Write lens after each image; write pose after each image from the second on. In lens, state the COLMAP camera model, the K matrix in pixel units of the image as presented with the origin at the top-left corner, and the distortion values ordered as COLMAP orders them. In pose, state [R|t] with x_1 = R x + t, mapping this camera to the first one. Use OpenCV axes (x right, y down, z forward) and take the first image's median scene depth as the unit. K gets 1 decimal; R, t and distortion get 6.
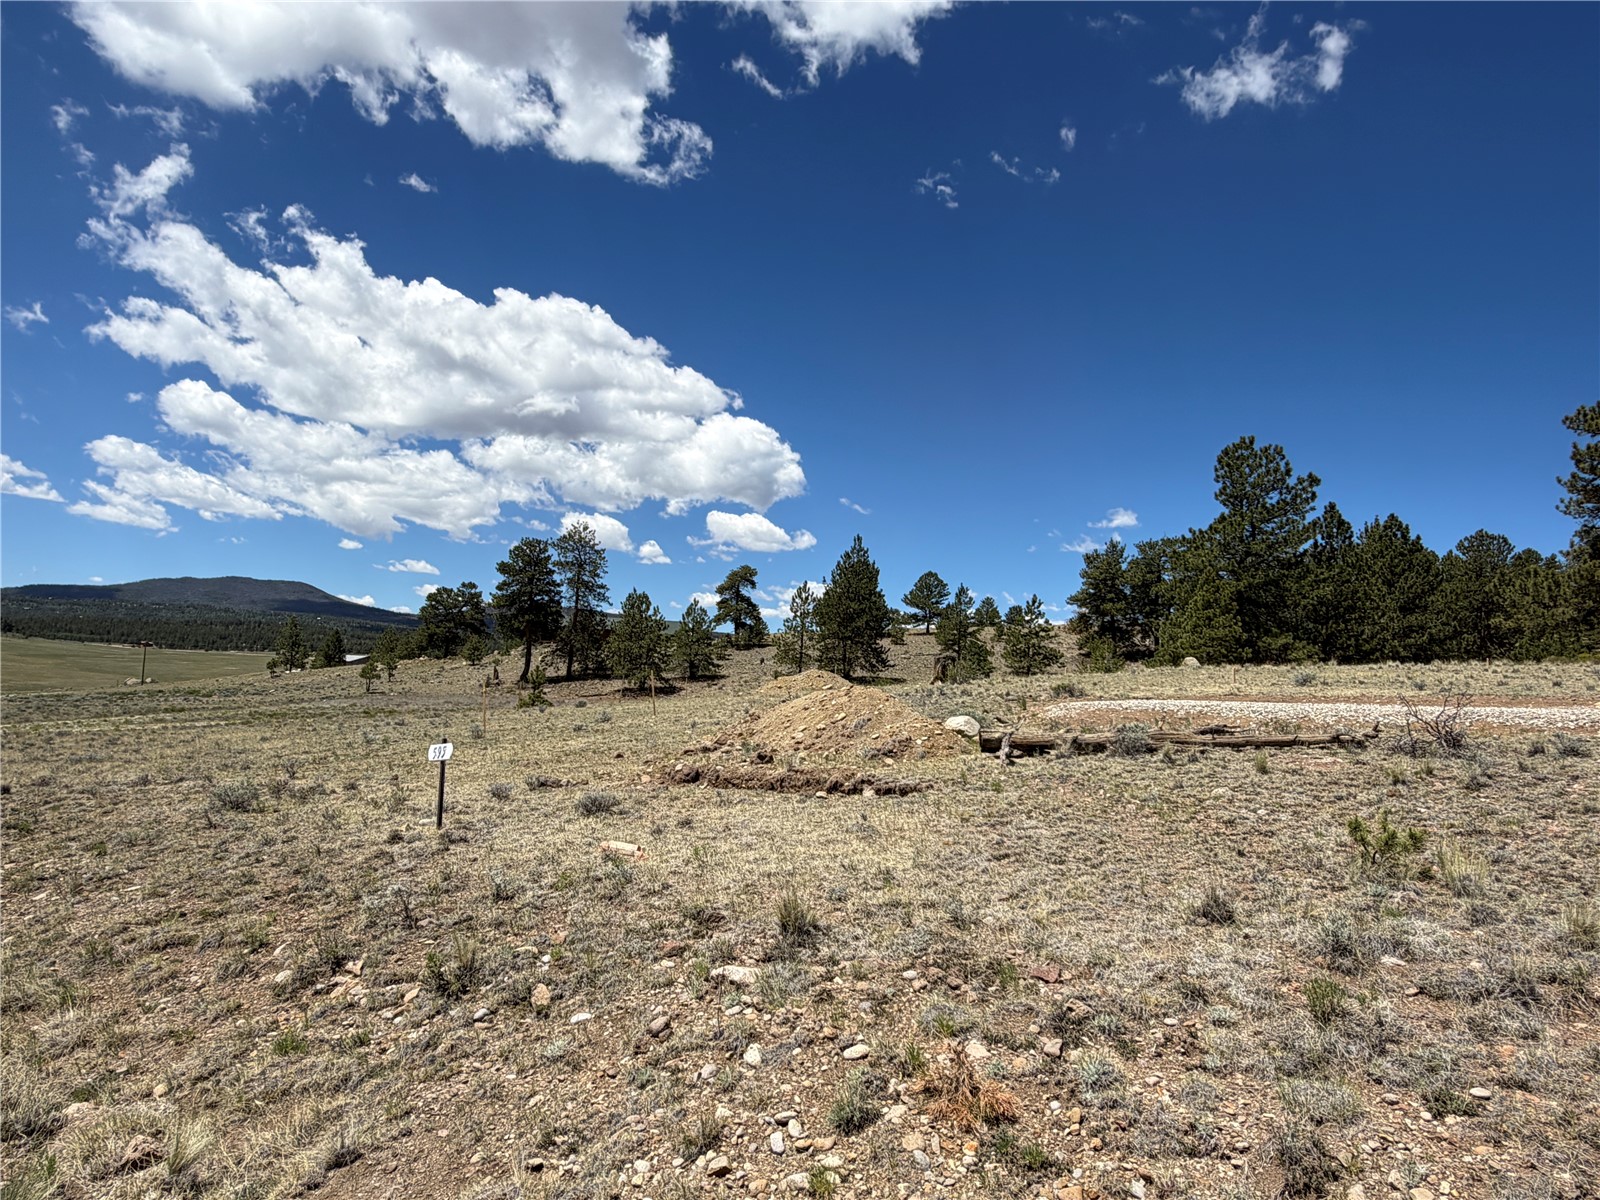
lens RADIAL K [[998.7, 0, 831.7], [0, 998.7, 601.4], [0, 0, 1]] dist [0.036930, -0.002073]
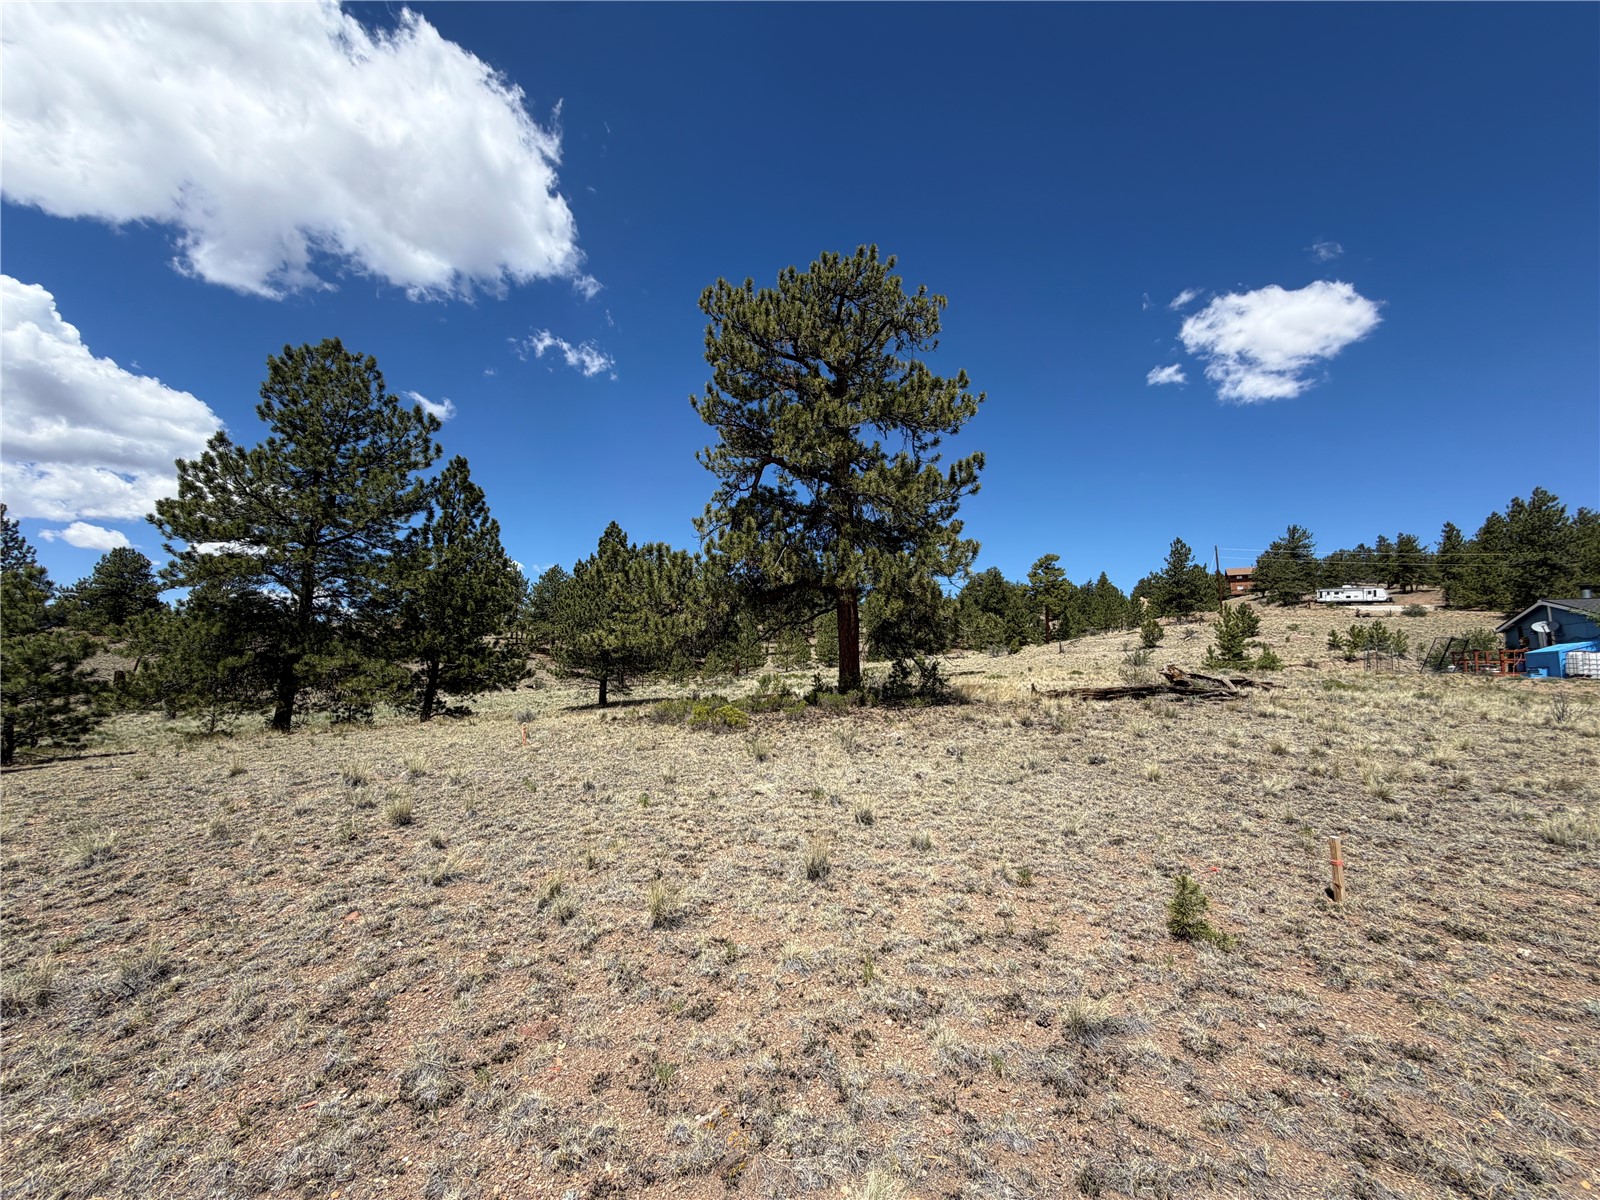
lens RADIAL K [[632.7, 0, 805.7], [0, 632.7, 601.5], [0, 0, 1]] dist [-0.006471, 0.000333]
pose [[0.771047, 0.029699, 0.636086, 0.170953], [-0.024726, 0.999555, -0.016697, 0.001076], [-0.636298, -0.002854, 0.771438, 0.215108]]
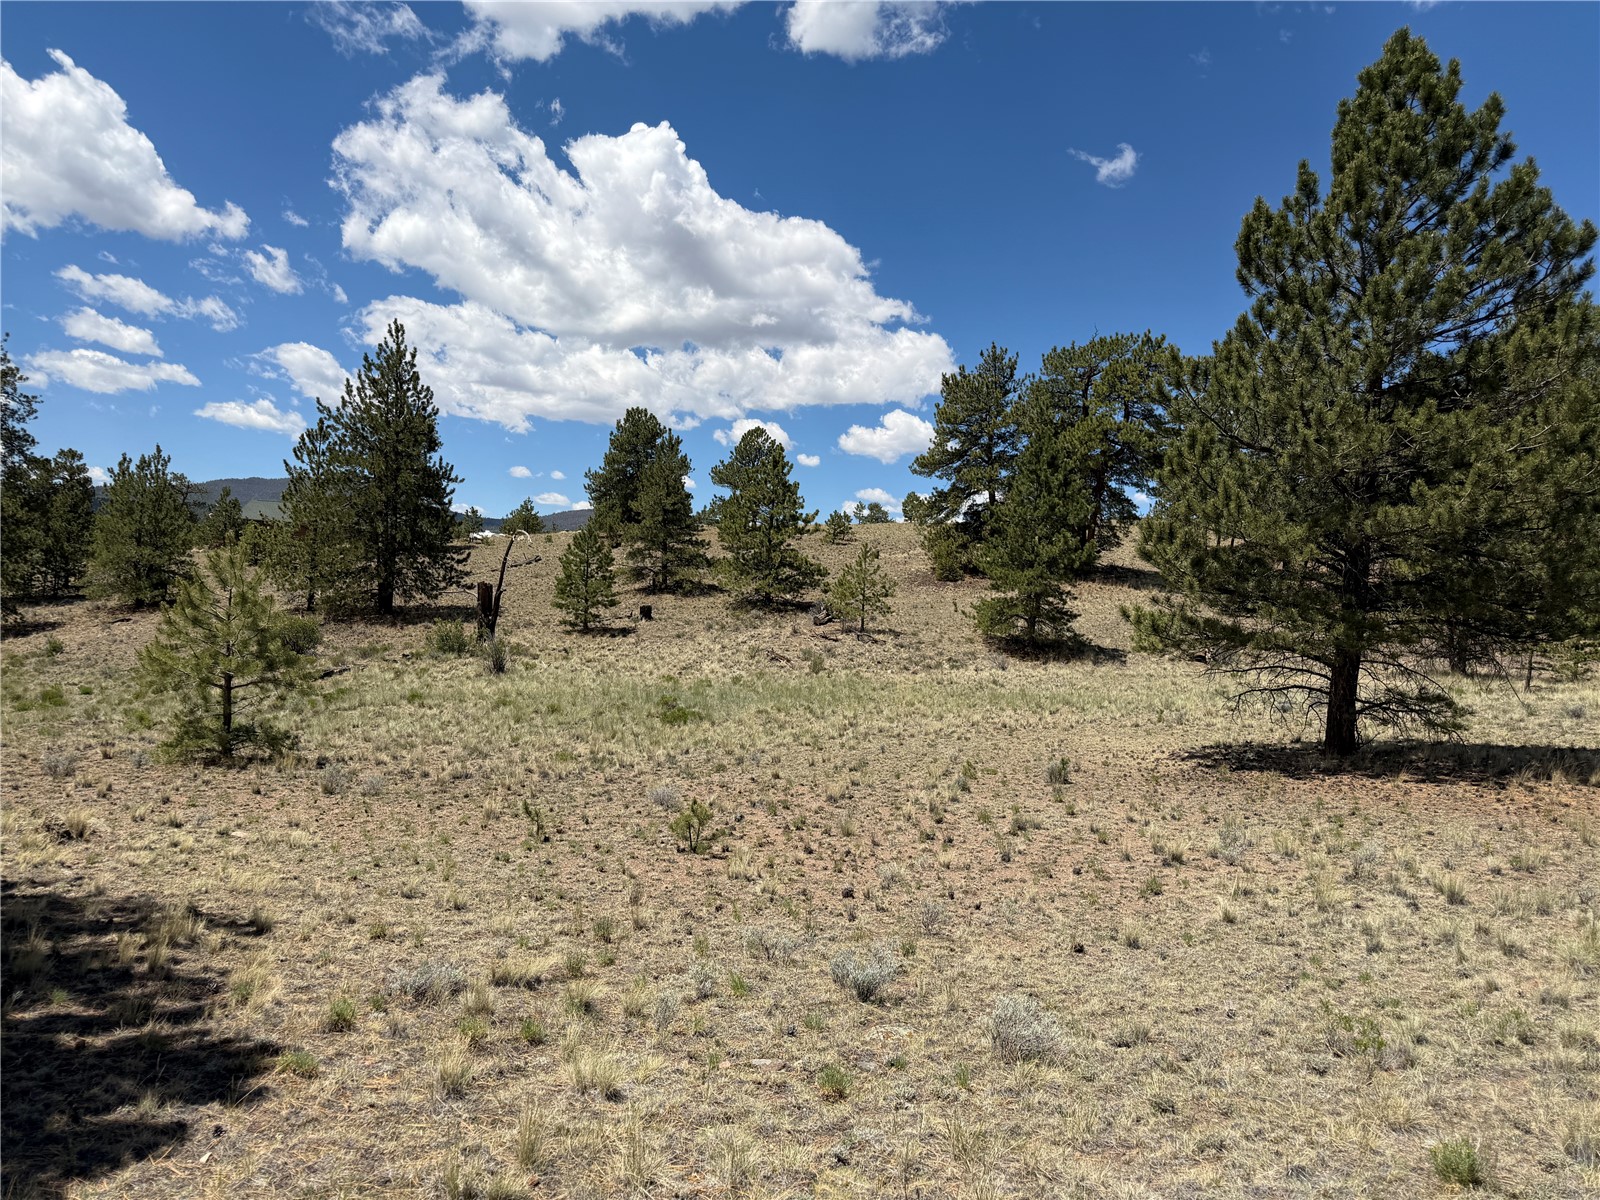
lens RADIAL K [[1136.0, 0, 773.4], [0, 1136.0, 610.6], [0, 0, 1]] dist [0.061595, -0.074194]
pose [[0.988998, 0.013836, -0.147284, 0.254905], [-0.000138, 0.995702, 0.092612, 0.019708], [0.147932, -0.091572, 0.984749, 0.388967]]
